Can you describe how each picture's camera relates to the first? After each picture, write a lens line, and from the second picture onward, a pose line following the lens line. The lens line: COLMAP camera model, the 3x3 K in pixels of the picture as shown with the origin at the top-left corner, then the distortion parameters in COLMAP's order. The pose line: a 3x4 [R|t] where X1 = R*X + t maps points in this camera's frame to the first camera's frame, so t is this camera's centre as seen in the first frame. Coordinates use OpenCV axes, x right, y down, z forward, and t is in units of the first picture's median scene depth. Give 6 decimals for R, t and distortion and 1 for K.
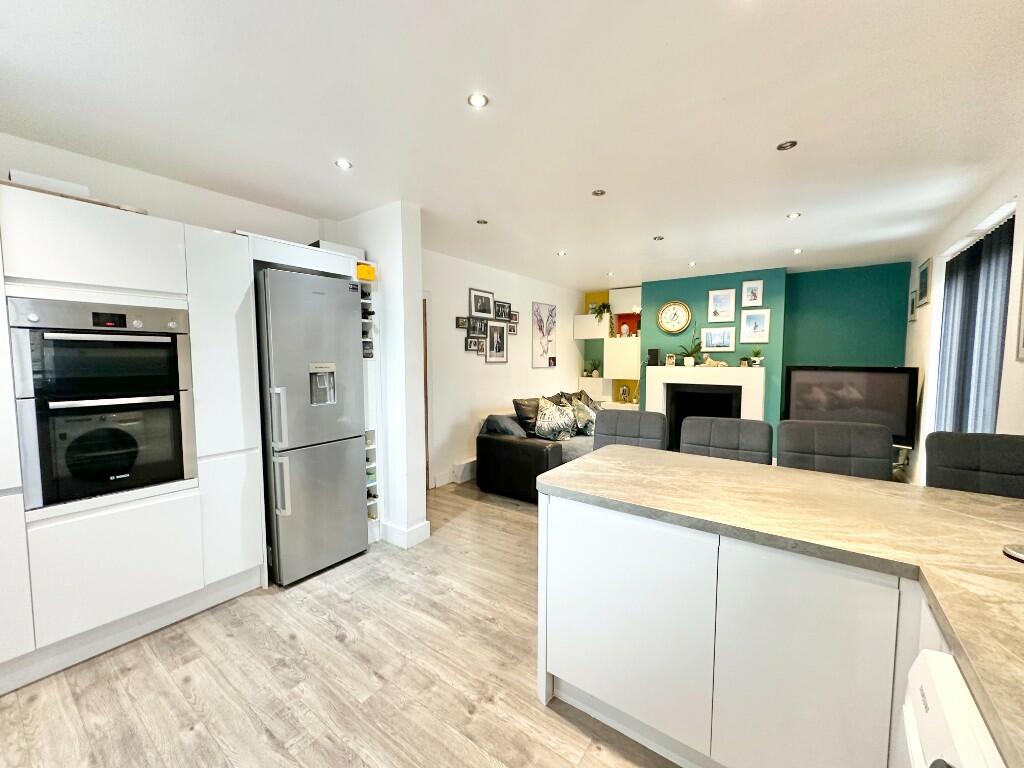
lens RADIAL K [[407.5, 0, 515.9], [0, 407.5, 384.3], [0, 0, 1]] dist [-0.001539, 0.000314]
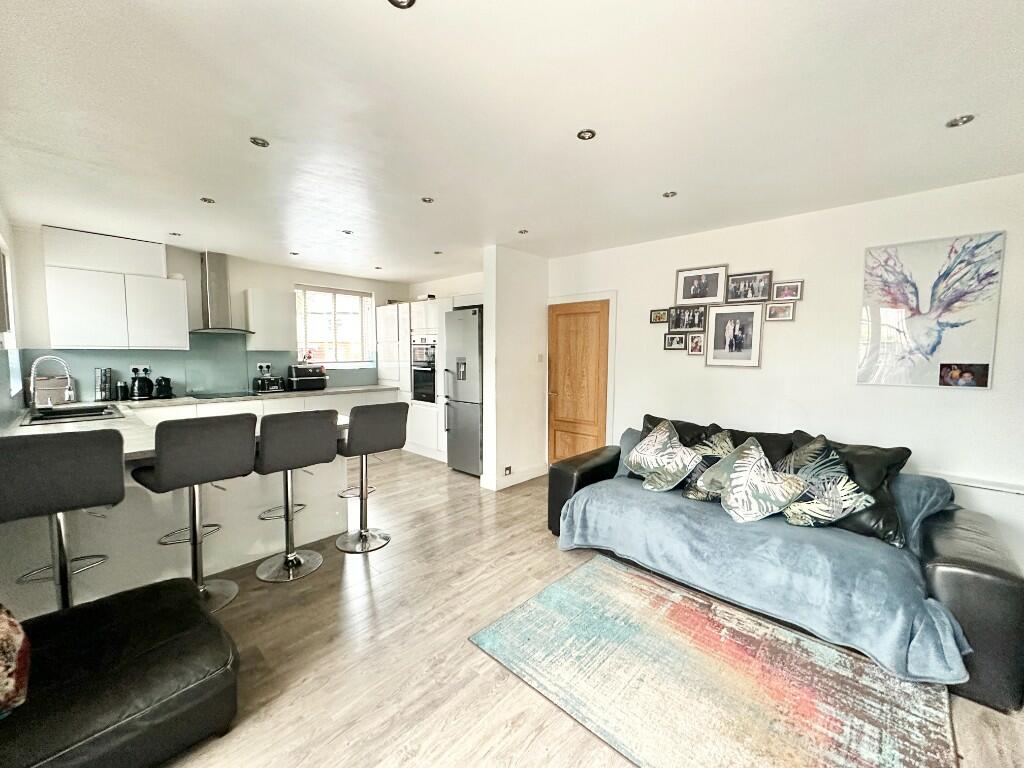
lens RADIAL K [[407.5, 0, 514.1], [0, 407.5, 384.4], [0, 0, 1]] dist [-0.001539, 0.000314]
pose [[-0.114470, 0.078709, -0.990304, 0.677417], [-0.079716, 0.992914, 0.088131, -0.057299], [0.990223, 0.089031, -0.107385, 0.743489]]
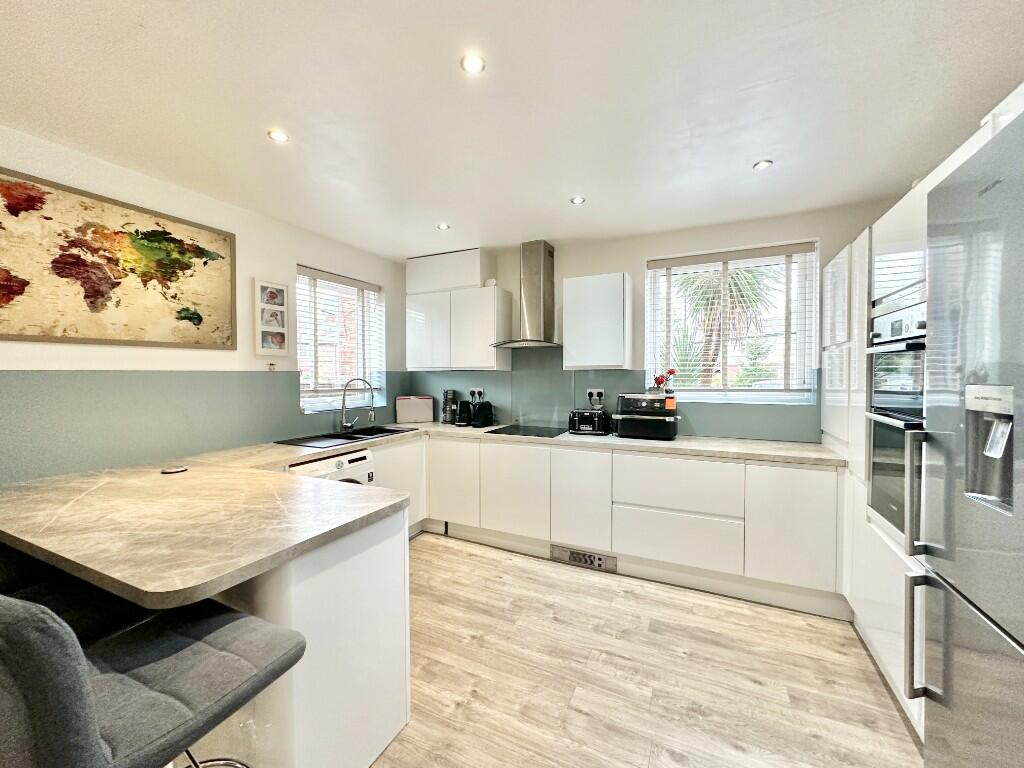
lens RADIAL K [[407.5, 0, 509.5], [0, 407.5, 382.0], [0, 0, 1]] dist [-0.001539, 0.000314]
pose [[-0.985342, 0.007540, -0.170427, -0.006959], [-0.008205, 0.995772, 0.091497, -0.043395], [0.170396, 0.091554, -0.981113, 0.656513]]
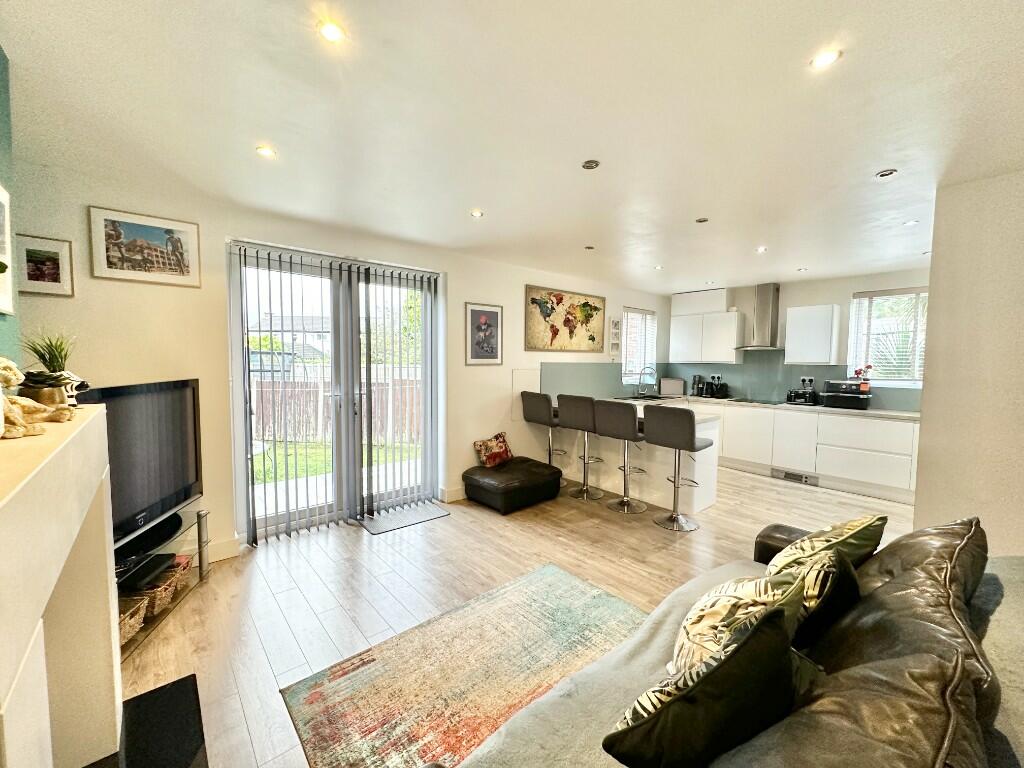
lens RADIAL K [[407.5, 0, 510.5], [0, 407.5, 384.0], [0, 0, 1]] dist [-0.001539, 0.000314]
pose [[-0.971391, -0.023594, 0.236311, 0.234066], [0.006663, 0.991953, 0.126432, -0.091082], [-0.237393, 0.124389, -0.963417, 1.216458]]
